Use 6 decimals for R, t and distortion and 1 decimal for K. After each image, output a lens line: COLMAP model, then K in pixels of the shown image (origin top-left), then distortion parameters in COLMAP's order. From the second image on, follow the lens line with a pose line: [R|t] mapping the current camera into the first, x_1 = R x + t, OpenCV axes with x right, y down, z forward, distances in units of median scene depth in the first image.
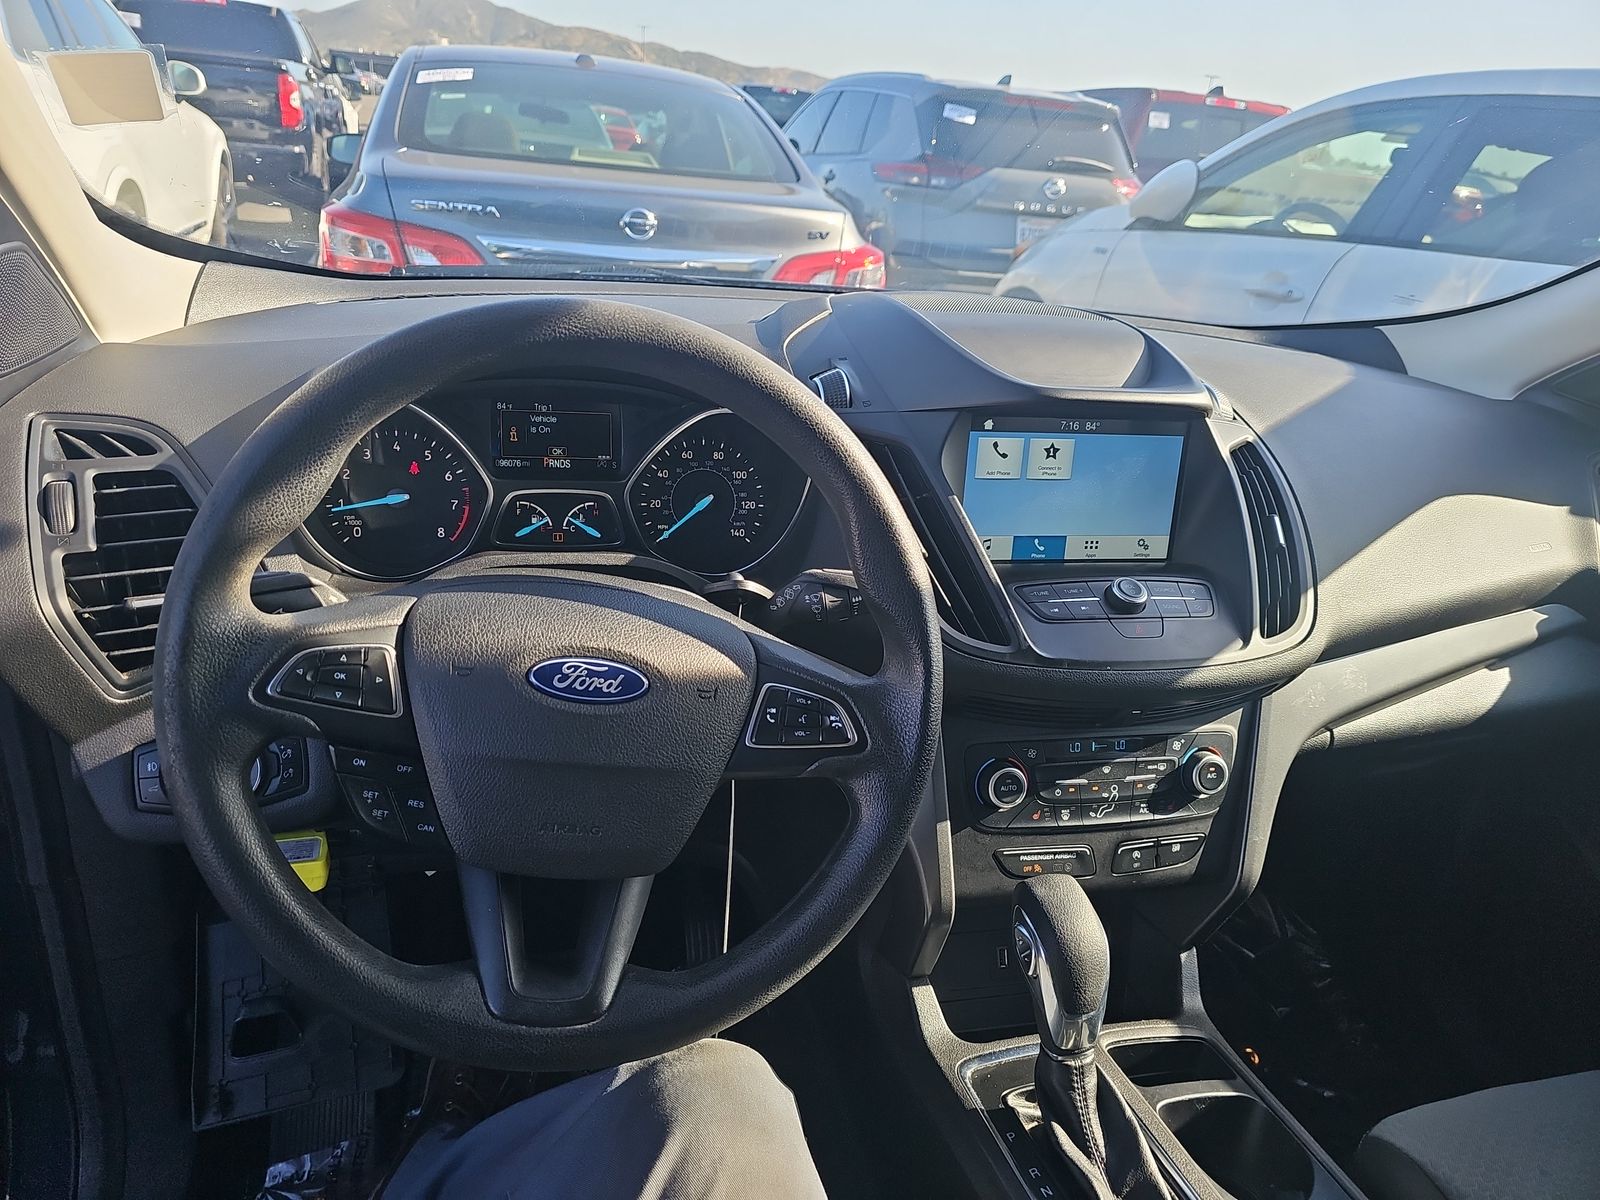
lens RADIAL K [[1084.1, 0, 801.6], [0, 1084.1, 609.7], [0, 0, 1]] dist [0.043258, -0.045600]
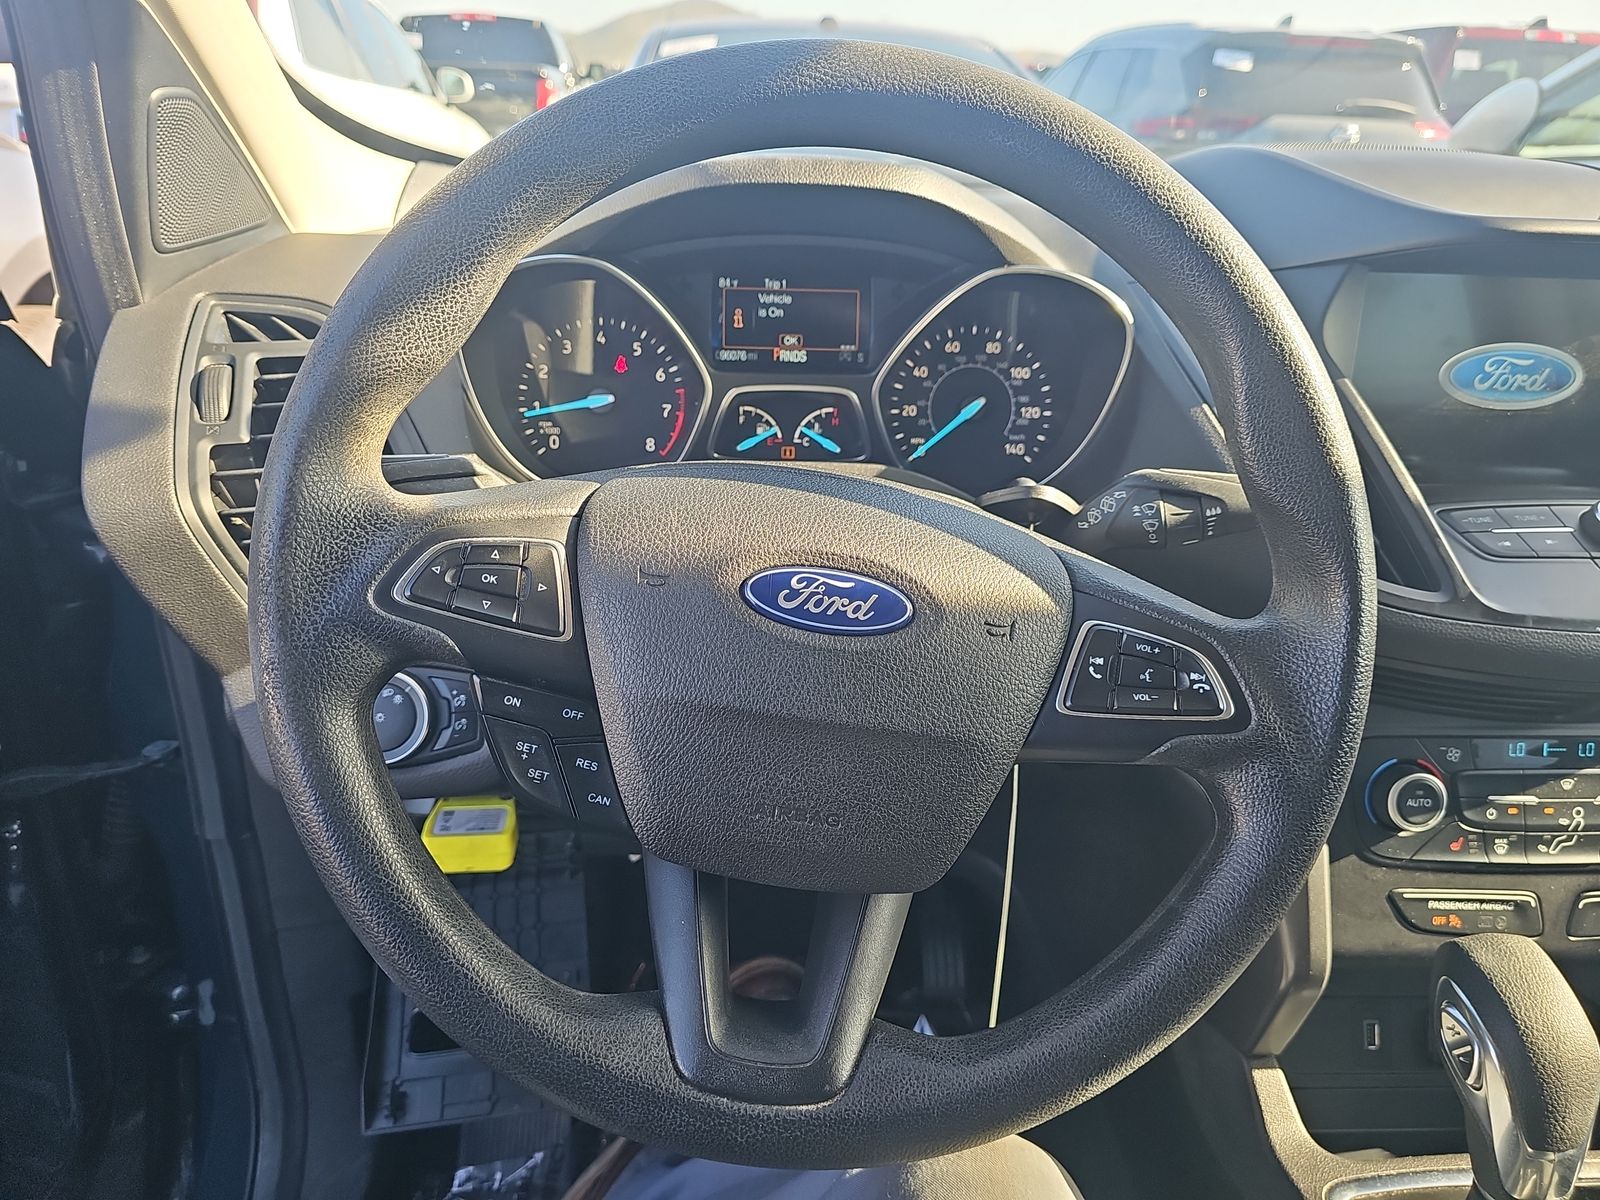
lens RADIAL K [[1084.1, 0, 783.8], [0, 1084.1, 608.9], [0, 0, 1]] dist [0.043258, -0.045600]
pose [[0.975386, 0.025821, -0.218988, -0.052050], [-0.025747, 0.999663, 0.003191, 0.048755], [0.218997, 0.002526, 0.975722, 0.231008]]
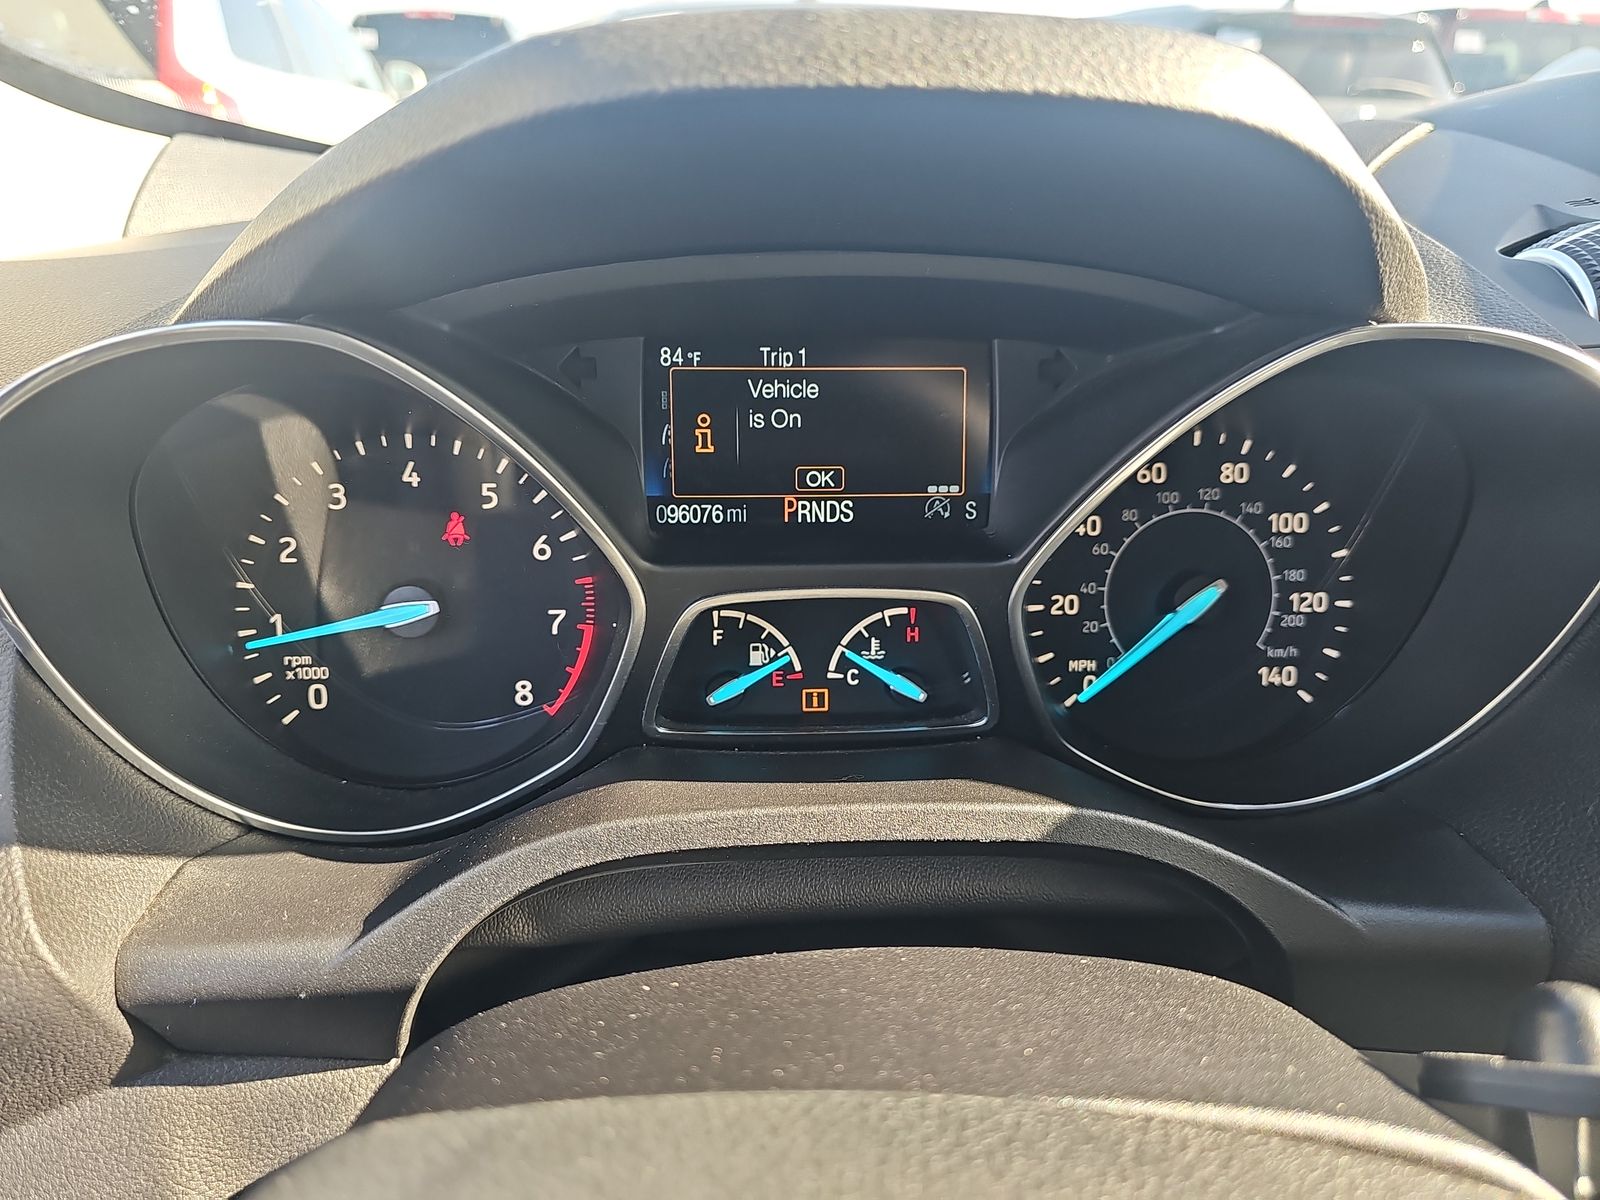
lens RADIAL K [[1084.1, 0, 790.9], [0, 1084.1, 610.1], [0, 0, 1]] dist [0.043258, -0.045600]
pose [[0.980068, 0.002513, -0.198645, -0.165083], [-0.002003, 0.999994, 0.002770, -0.104451], [0.198651, -0.002317, 0.980068, 0.655097]]
